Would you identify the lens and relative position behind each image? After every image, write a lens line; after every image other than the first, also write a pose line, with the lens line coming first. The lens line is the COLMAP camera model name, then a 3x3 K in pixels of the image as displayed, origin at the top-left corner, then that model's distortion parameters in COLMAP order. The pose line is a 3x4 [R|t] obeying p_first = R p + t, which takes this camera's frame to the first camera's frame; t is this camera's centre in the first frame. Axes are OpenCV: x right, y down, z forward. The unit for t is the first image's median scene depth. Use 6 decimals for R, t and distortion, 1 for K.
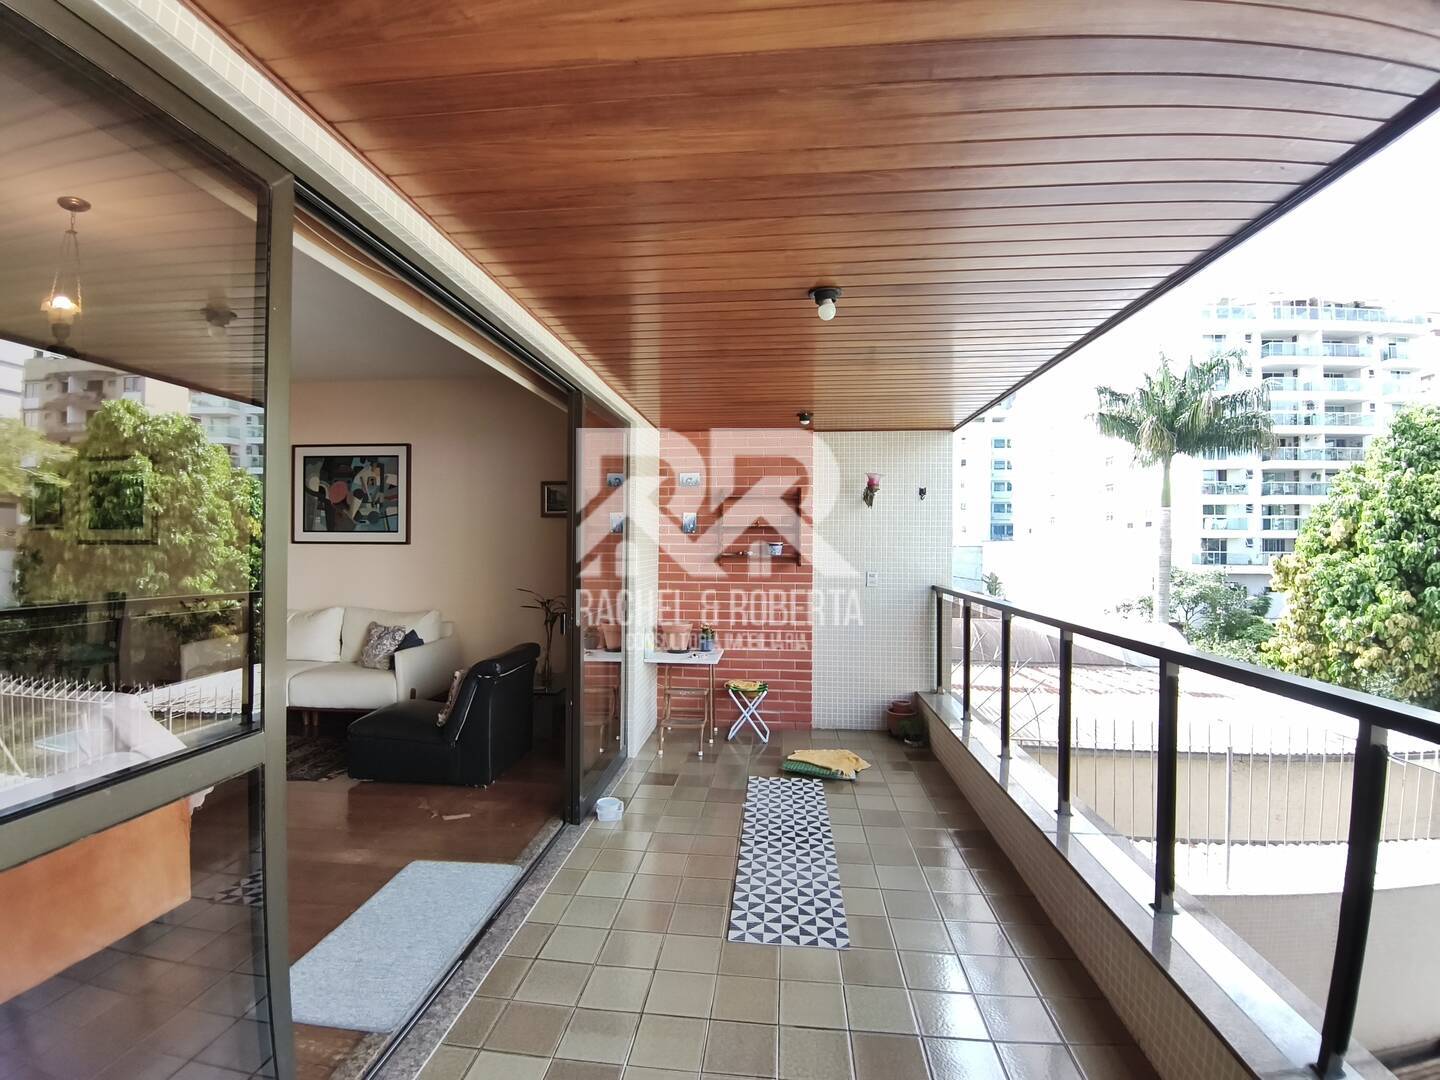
lens RADIAL K [[664.8, 0, 720.0], [0, 664.8, 540.0], [0, 0, 1]] dist [0.009877, -0.037609]
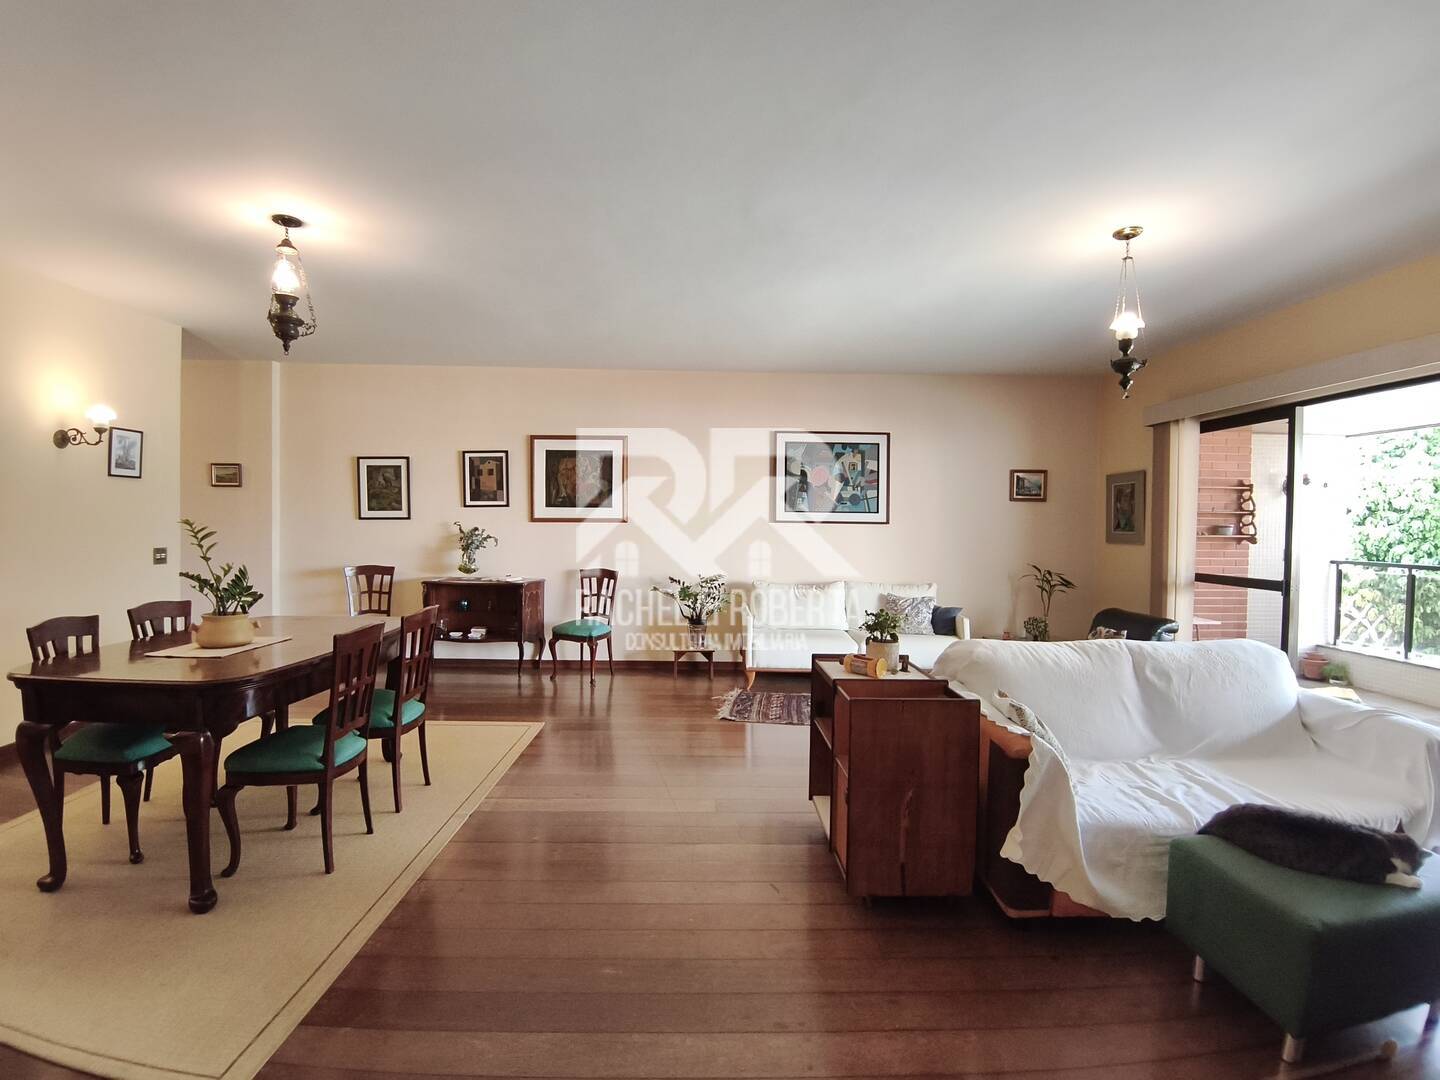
lens RADIAL K [[664.8, 0, 720.0], [0, 664.8, 540.0], [0, 0, 1]] dist [0.009877, -0.037609]
pose [[0.992248, 0.004301, 0.124198, -0.877966], [-0.008020, 0.999534, 0.029464, 0.002496], [-0.124014, -0.030231, 0.991820, -0.064019]]
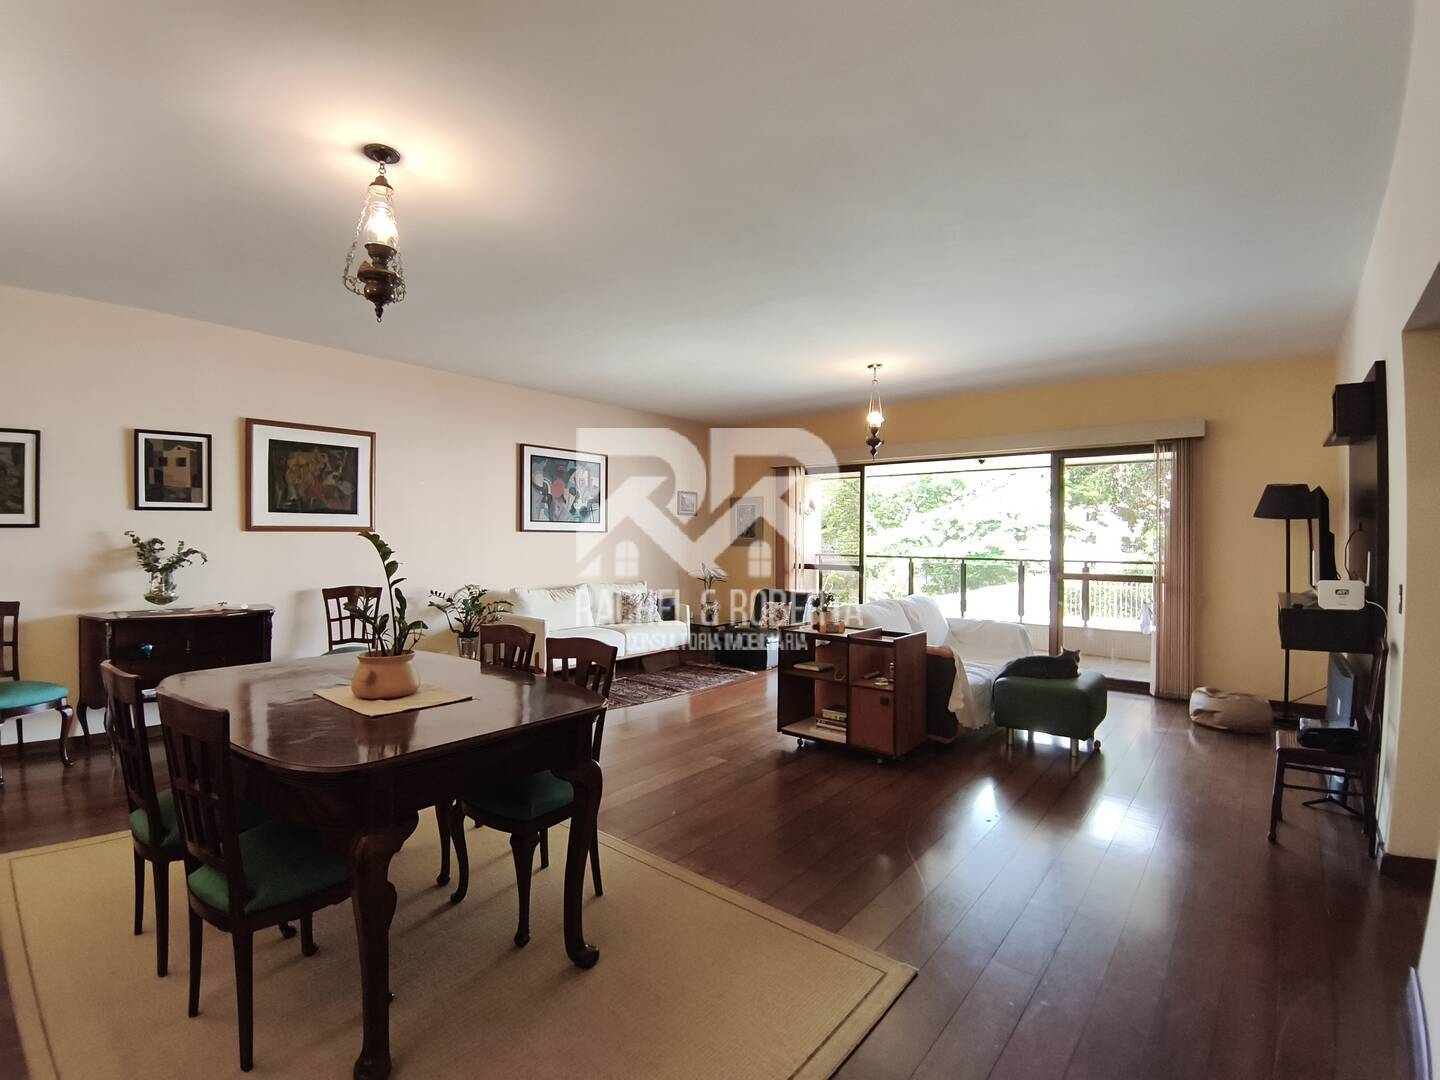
lens RADIAL K [[664.8, 0, 720.0], [0, 664.8, 540.0], [0, 0, 1]] dist [0.009877, -0.037609]
pose [[0.550640, -0.003521, 0.834736, -1.416724], [-0.009058, 0.999907, 0.010193, 0.004999], [-0.834694, -0.013174, 0.550557, 0.103845]]
